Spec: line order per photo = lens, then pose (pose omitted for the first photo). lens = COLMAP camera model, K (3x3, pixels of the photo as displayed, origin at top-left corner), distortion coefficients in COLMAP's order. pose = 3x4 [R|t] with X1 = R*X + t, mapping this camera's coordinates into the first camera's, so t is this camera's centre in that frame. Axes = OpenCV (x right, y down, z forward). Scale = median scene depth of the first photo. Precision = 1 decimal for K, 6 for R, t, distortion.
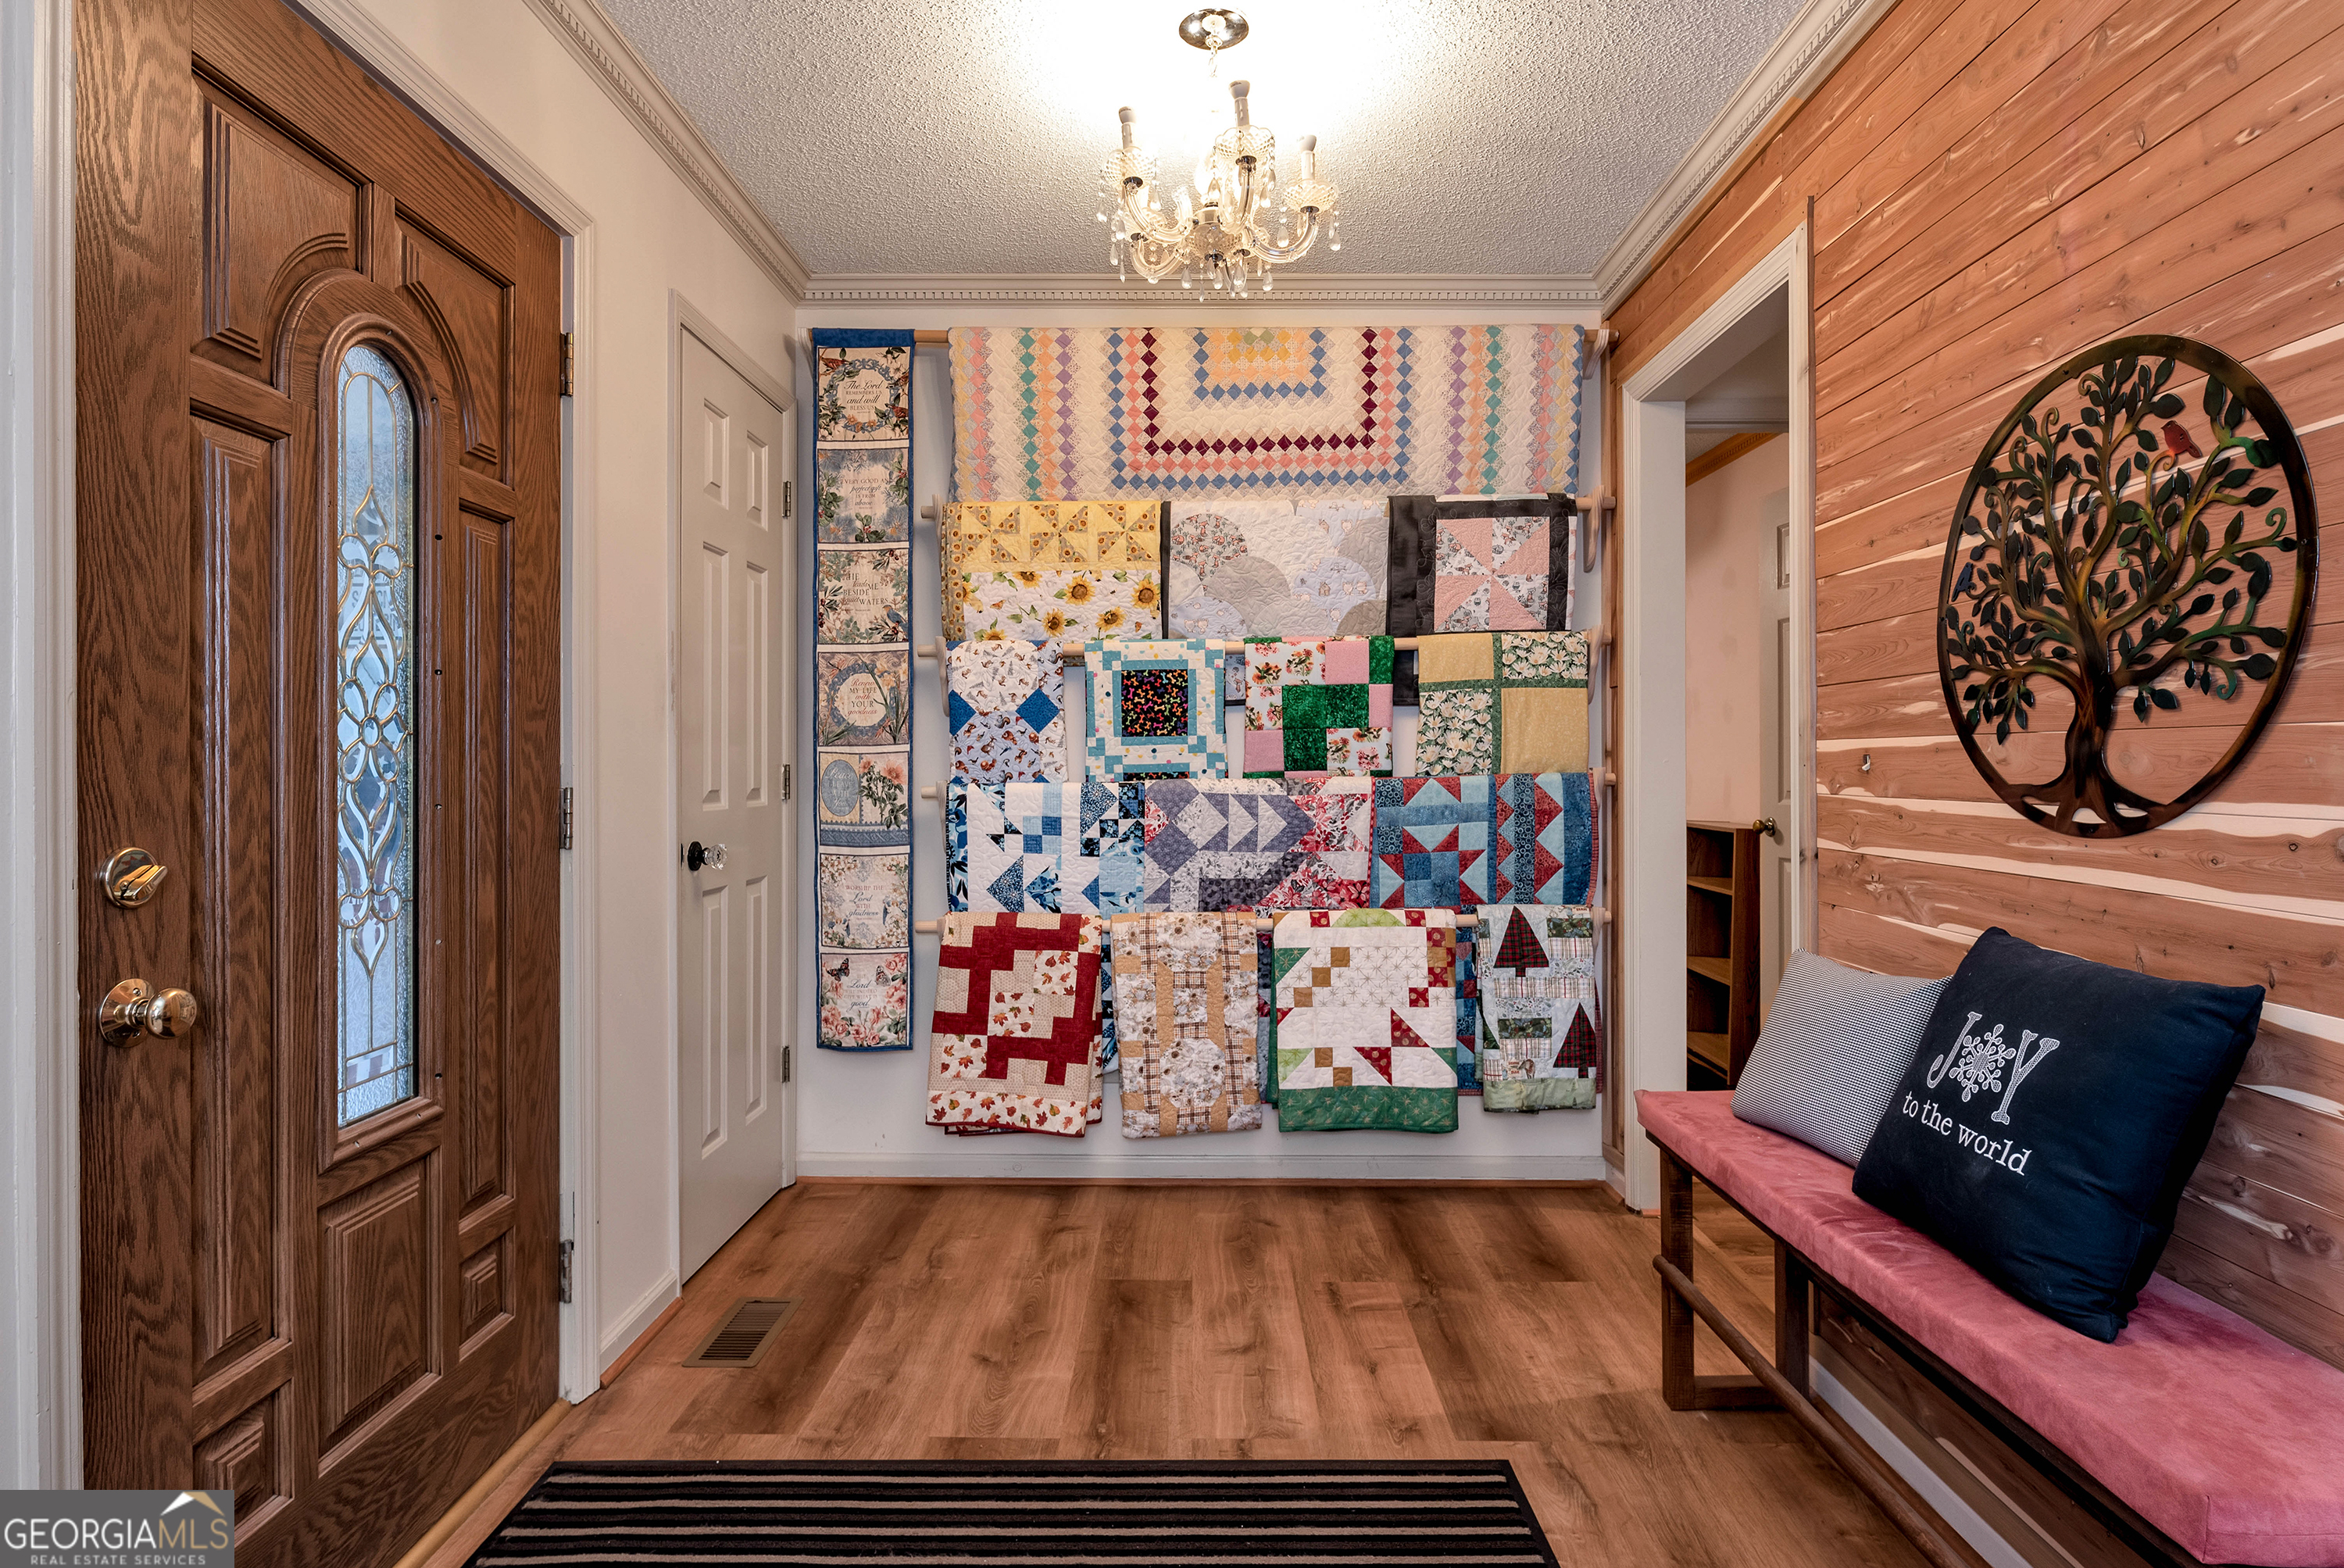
lens RADIAL K [[1201.5, 0, 1187.1], [0, 1201.5, 769.9], [0, 0, 1]] dist [0.000361, 0.000120]
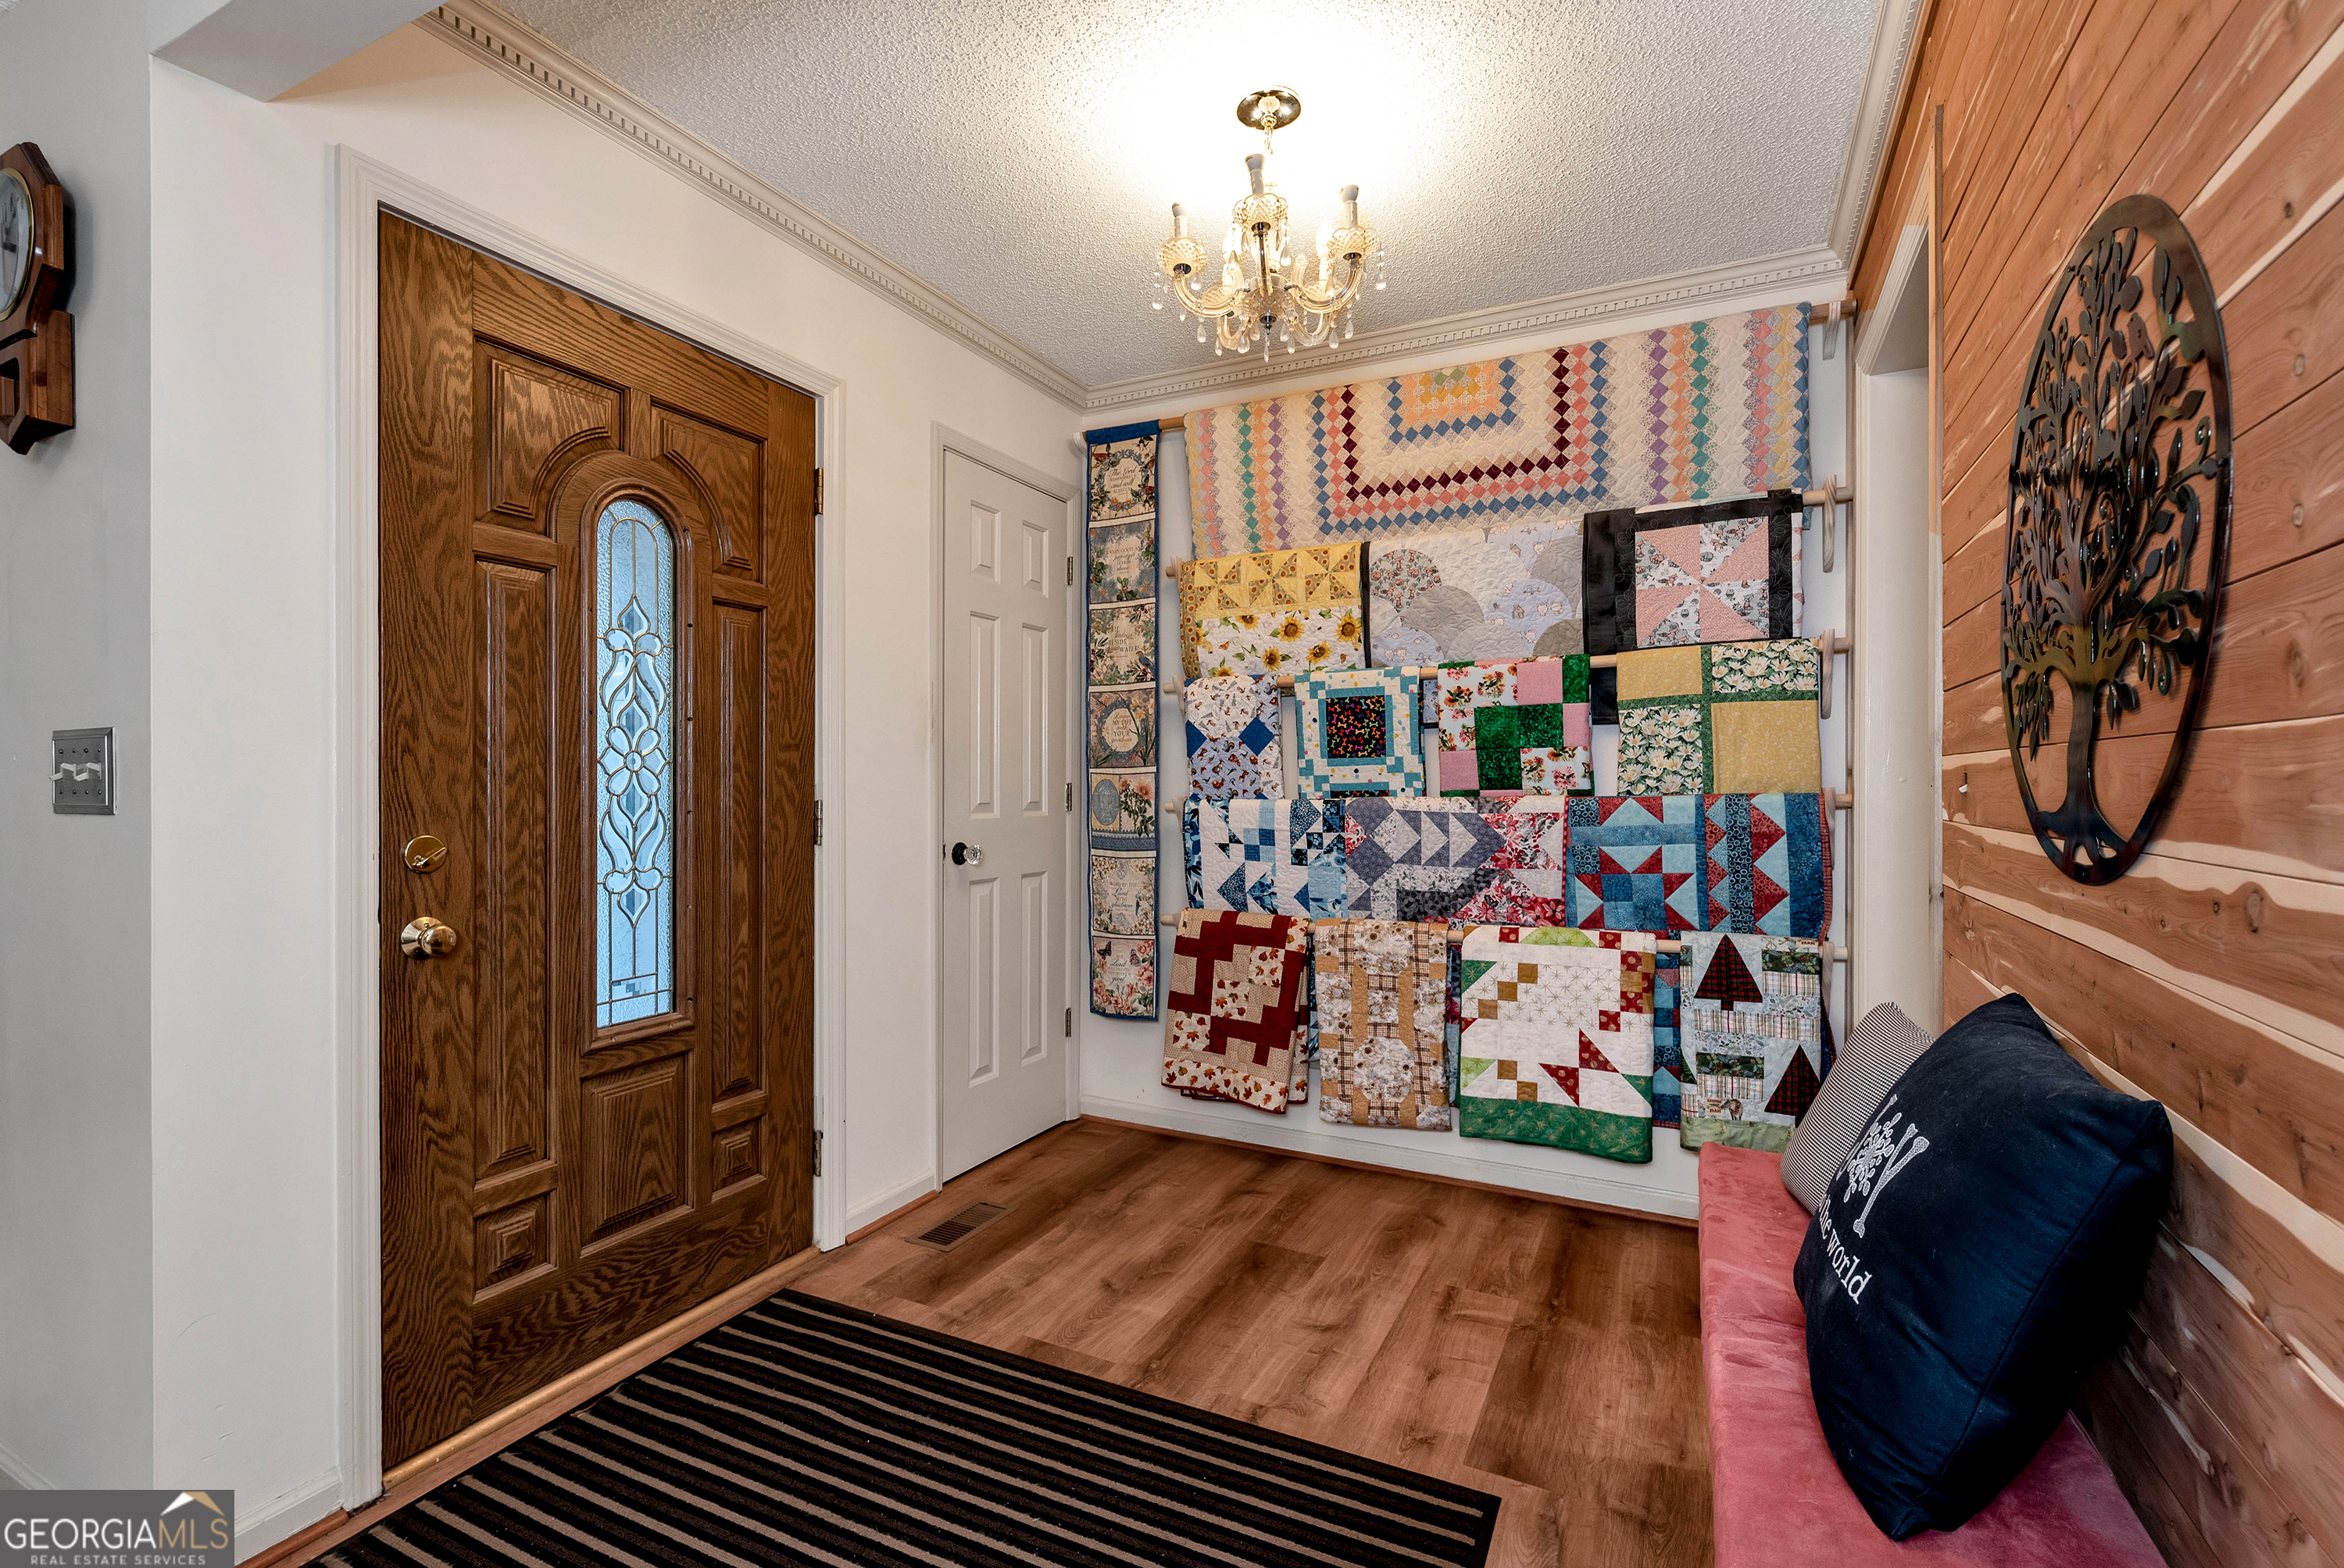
lens RADIAL K [[1045.0, 0, 1174.9], [0, 1045.0, 787.2], [0, 0, 1]] dist [0.005380, -0.000132]
pose [[0.895829, 0.002886, -0.444389, 0.249871], [-0.002772, 0.999996, 0.000906, -0.001475], [0.444389, 0.000420, 0.895834, 0.074579]]
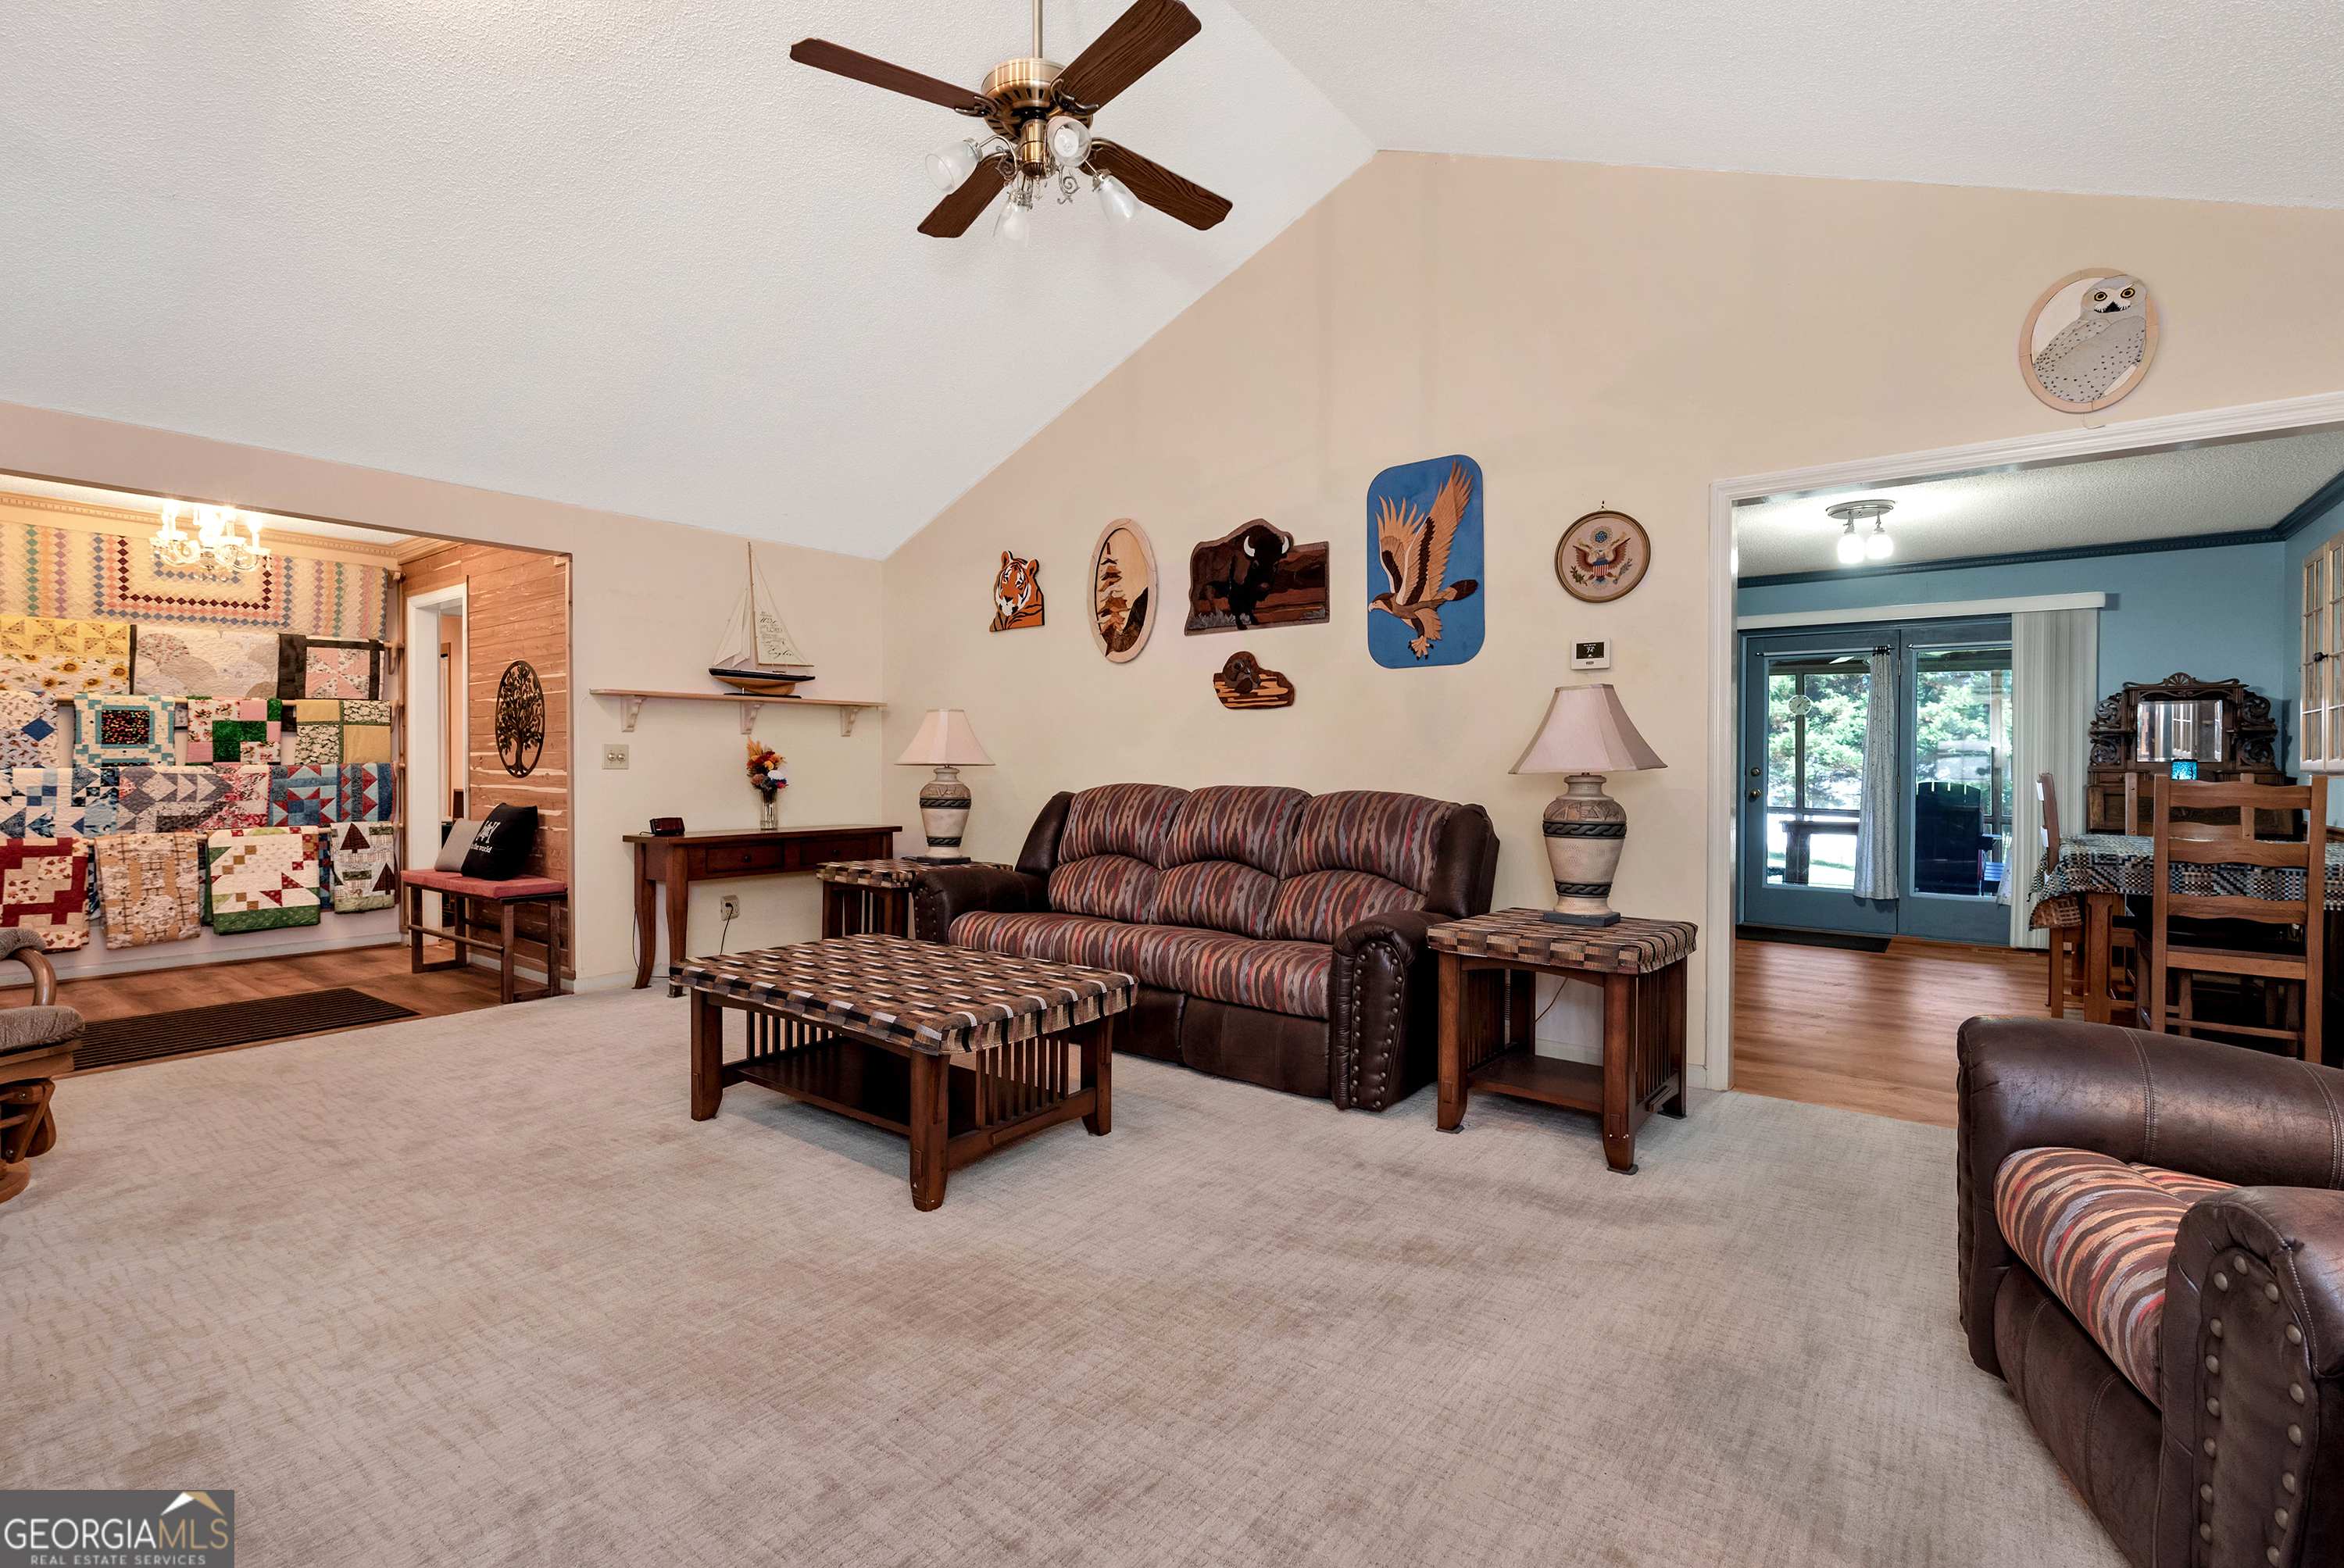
lens RADIAL K [[1052.7, 0, 1178.6], [0, 1052.7, 769.6], [0, 0, 1]] dist [-0.000684, -0.000383]
pose [[0.599645, -0.003455, 0.800258, -0.371013], [-0.001011, 0.999987, 0.005074, 0.002910], [-0.800265, -0.003851, 0.599634, -1.405948]]
